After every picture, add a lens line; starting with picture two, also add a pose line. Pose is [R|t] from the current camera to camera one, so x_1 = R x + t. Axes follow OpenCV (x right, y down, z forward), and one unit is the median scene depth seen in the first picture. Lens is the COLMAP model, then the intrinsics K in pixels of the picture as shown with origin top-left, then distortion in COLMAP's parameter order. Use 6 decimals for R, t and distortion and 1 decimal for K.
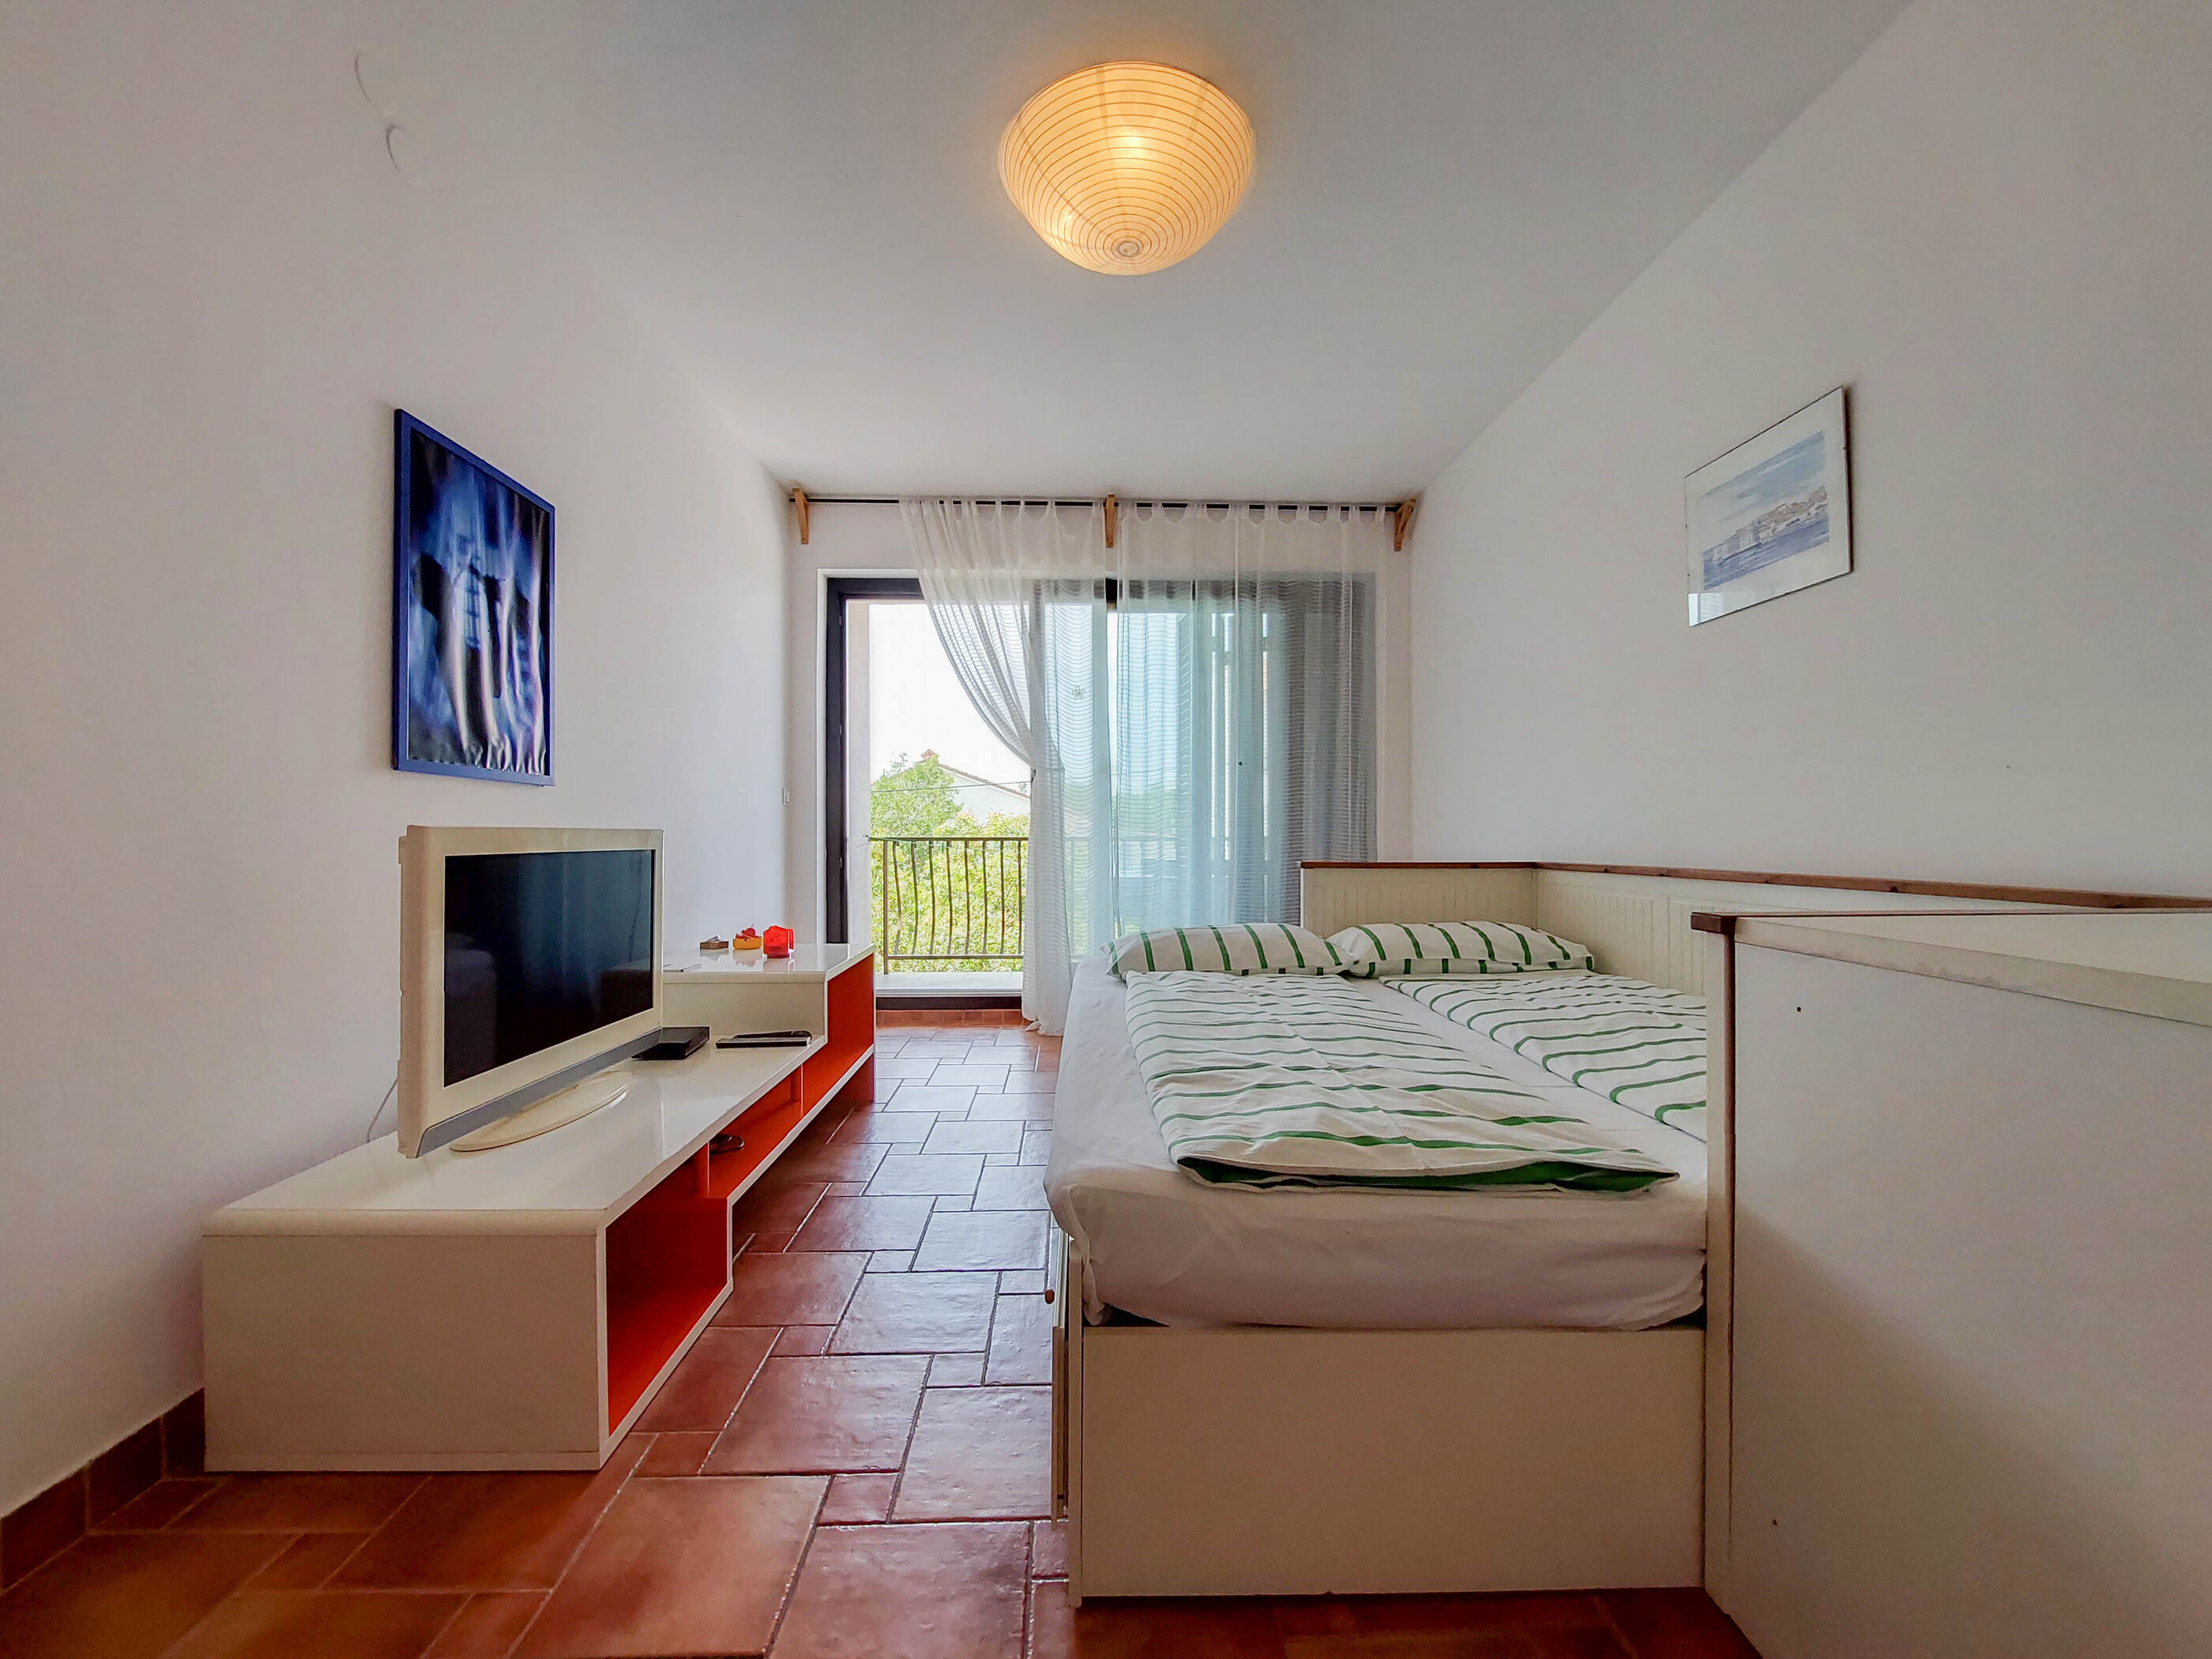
lens RADIAL K [[894.3, 0, 1121.1], [0, 894.3, 833.3], [0, 0, 1]] dist [-0.016979, -0.000175]
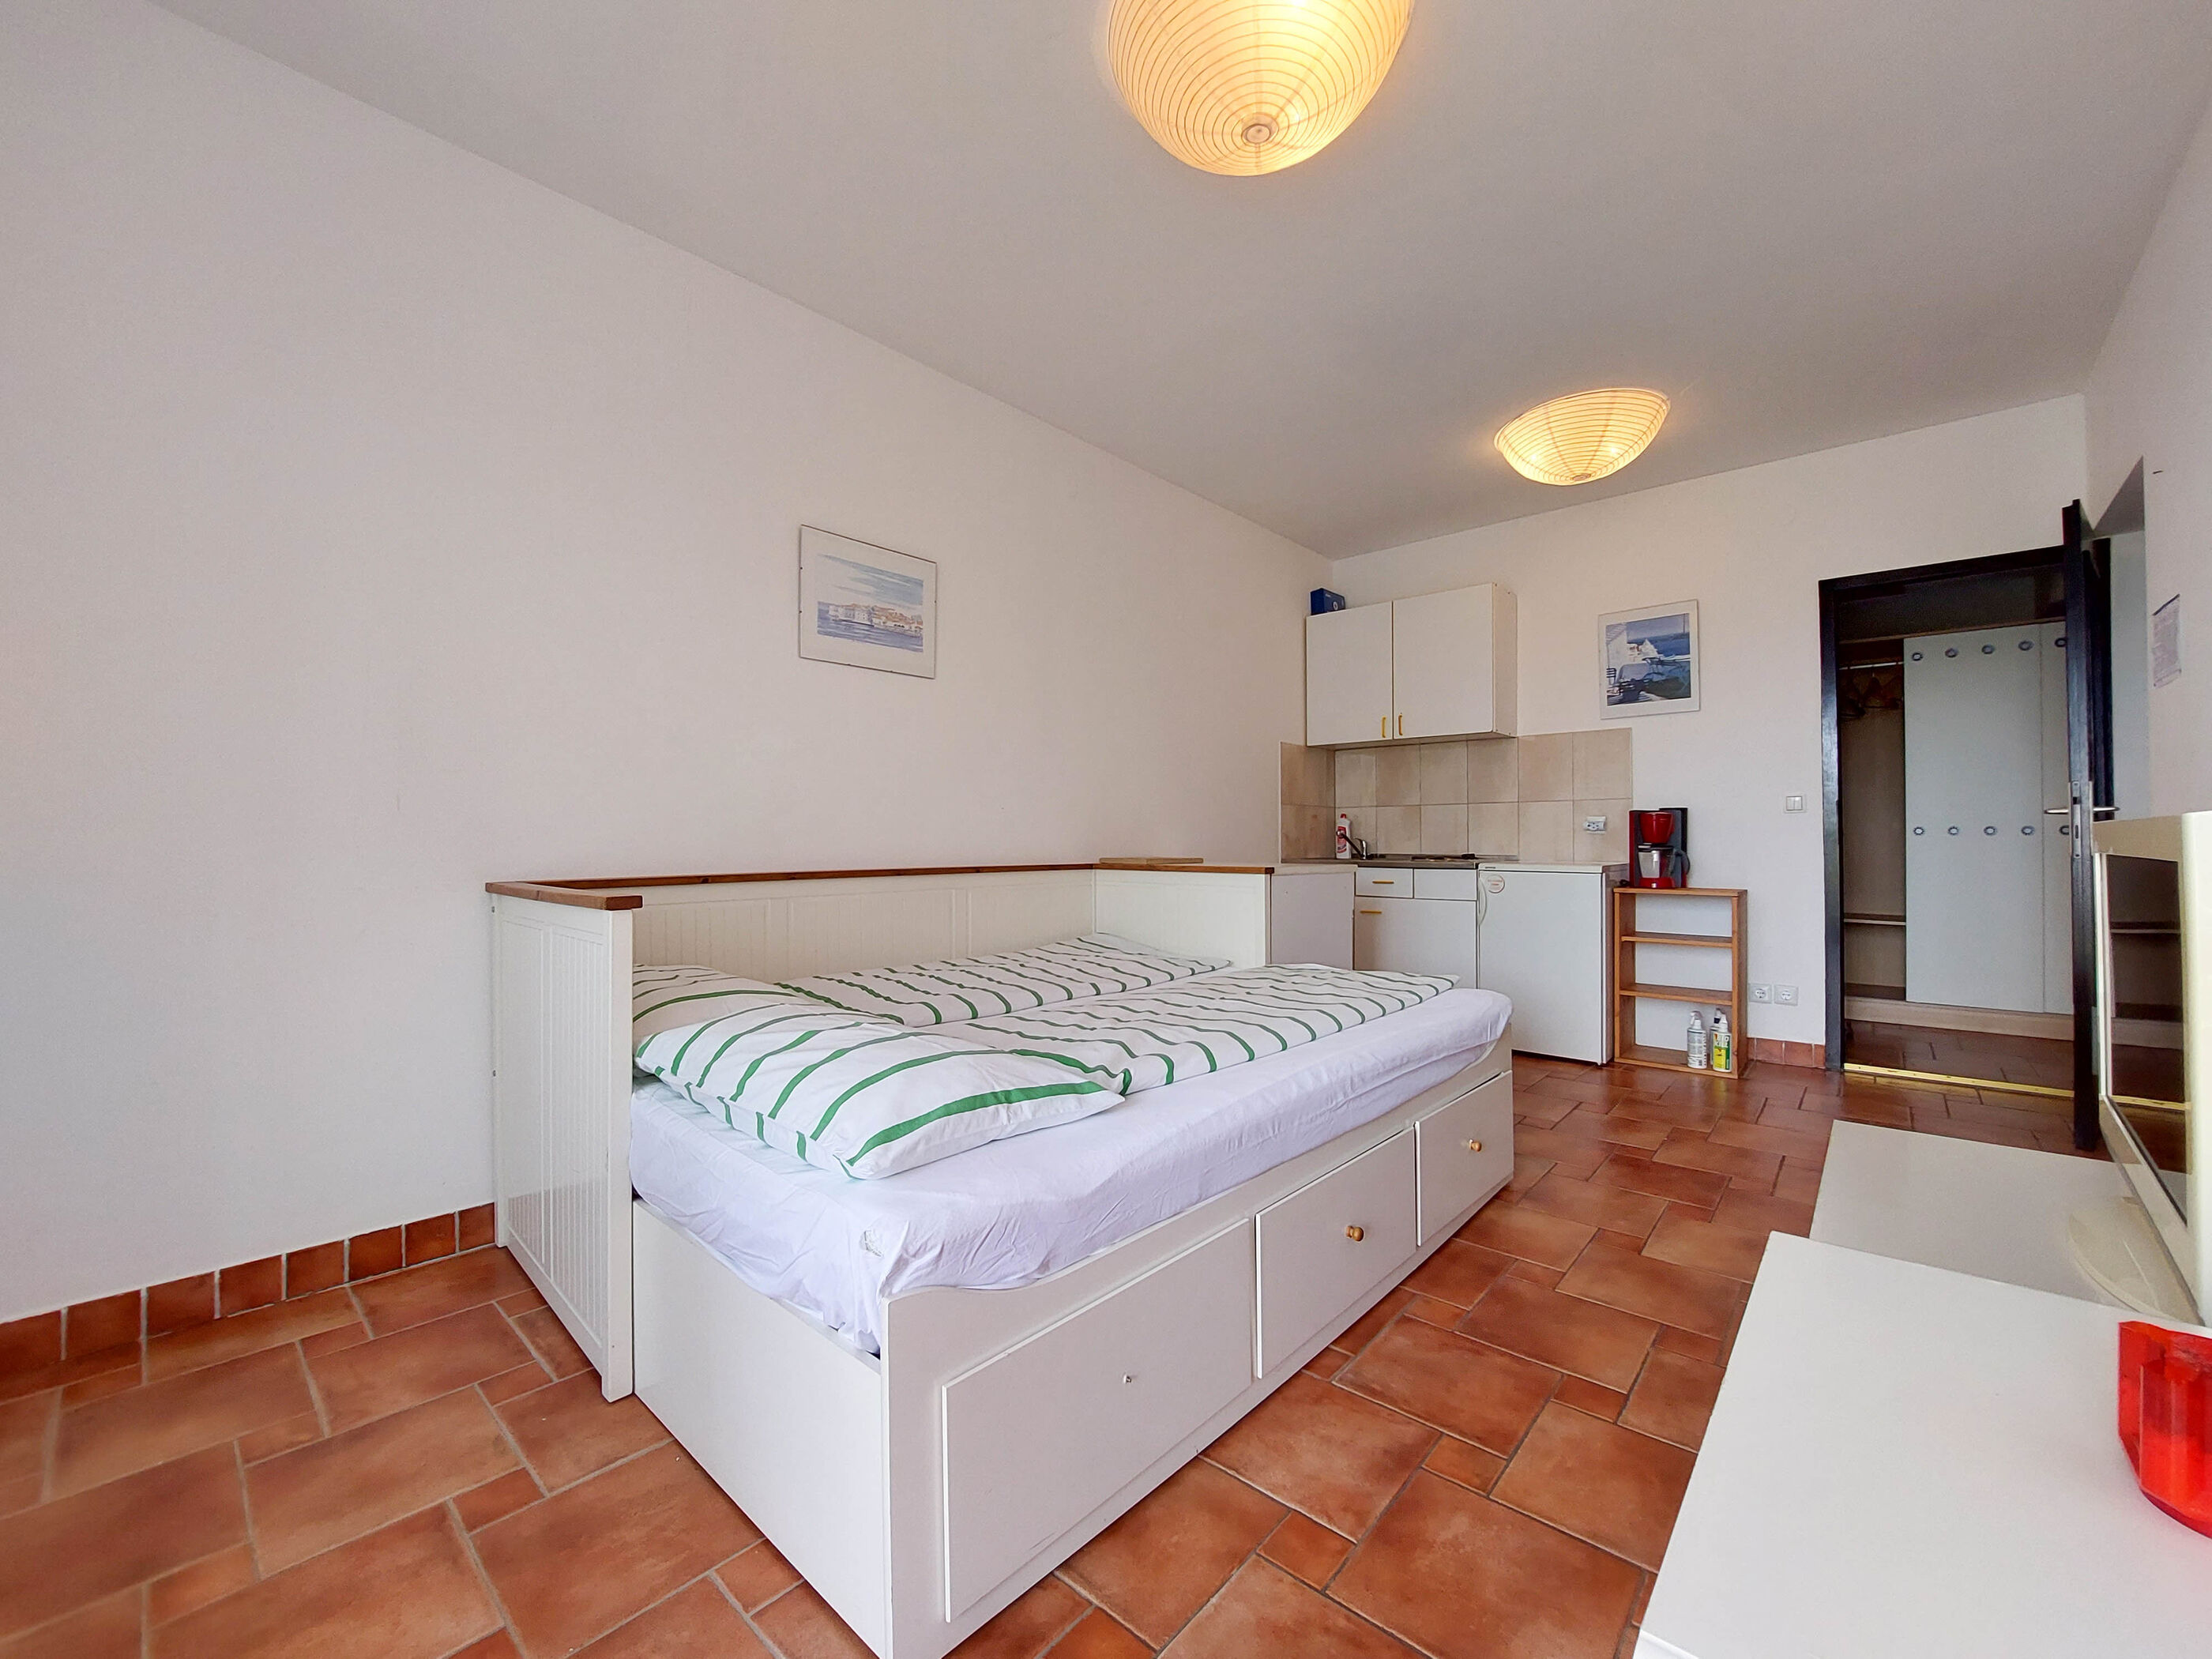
lens RADIAL K [[884.3, 0, 1099.9], [0, 884.3, 842.7], [0, 0, 1]] dist [-0.006049, -0.010794]
pose [[-0.720135, 0.005310, 0.693814, -0.358872], [0.006403, 0.999979, -0.001007, 0.004025], [-0.693805, 0.003718, -0.720153, 1.374121]]
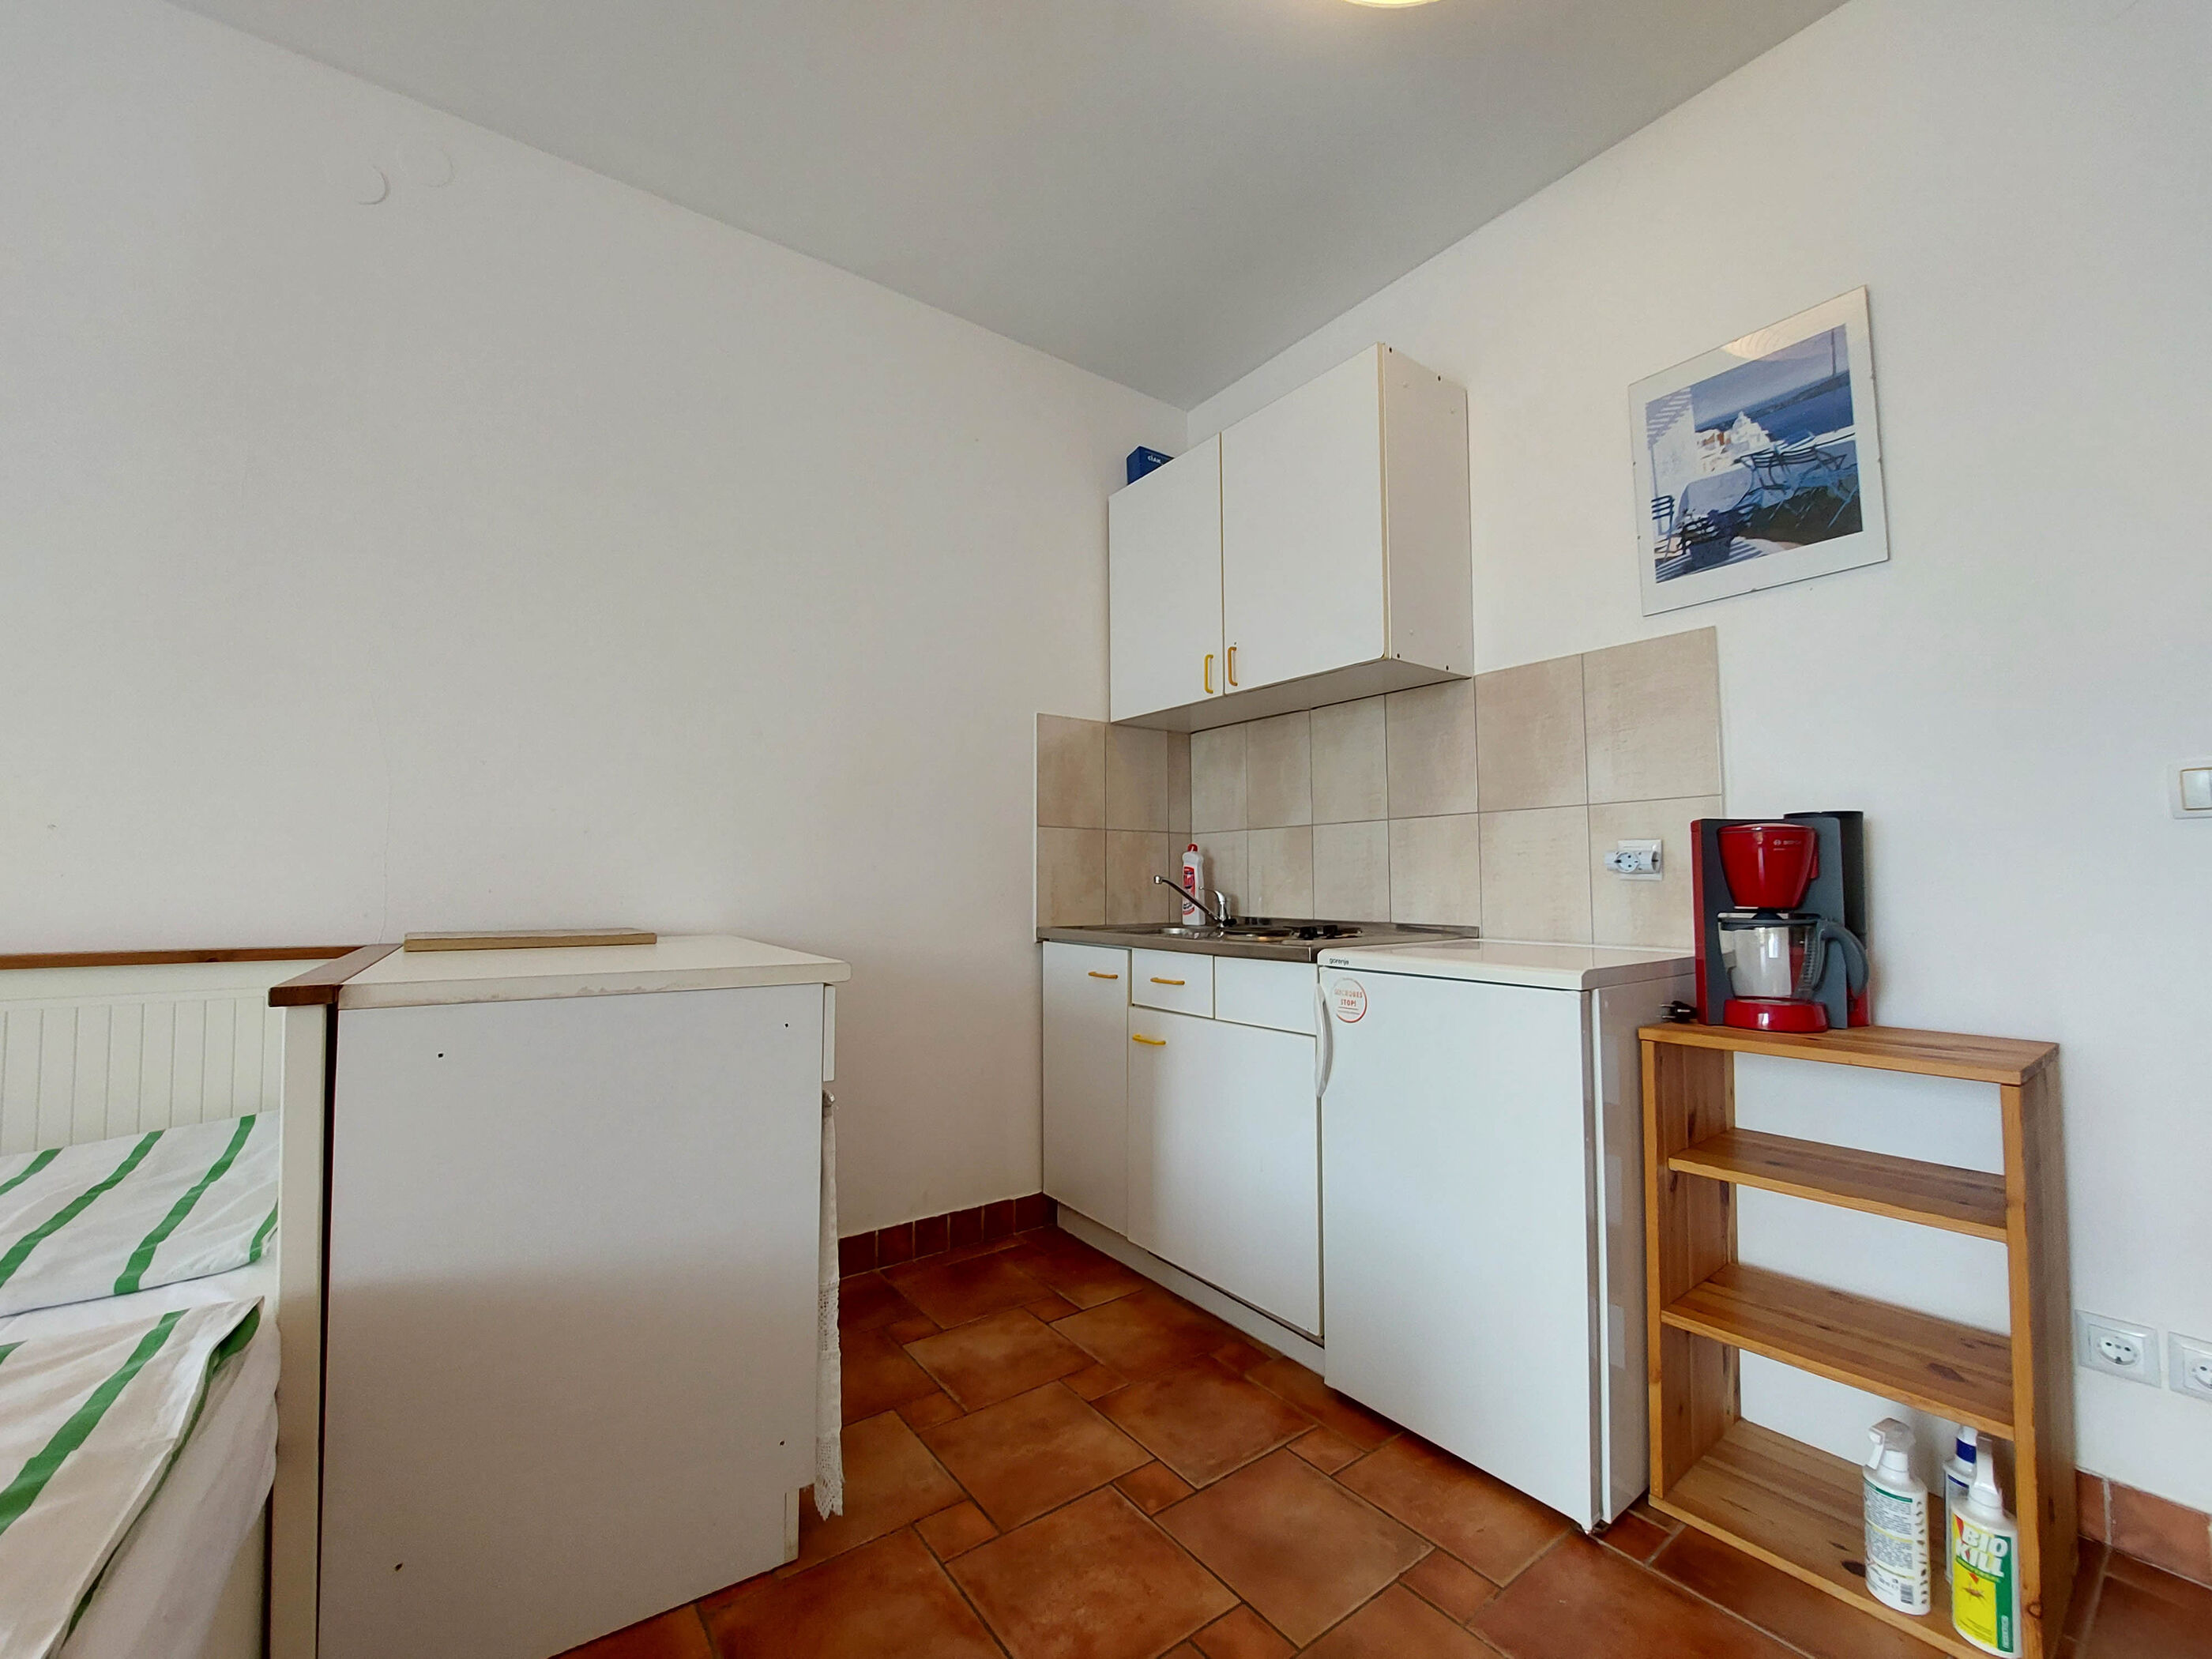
lens RADIAL K [[894.3, 0, 1121.1], [0, 894.3, 833.3], [0, 0, 1]] dist [-0.016979, -0.000175]
pose [[-0.573996, 0.054329, 0.817054, -0.233410], [0.003057, 0.997932, -0.064208, -0.001575], [-0.818852, -0.034357, -0.572975, 0.346949]]
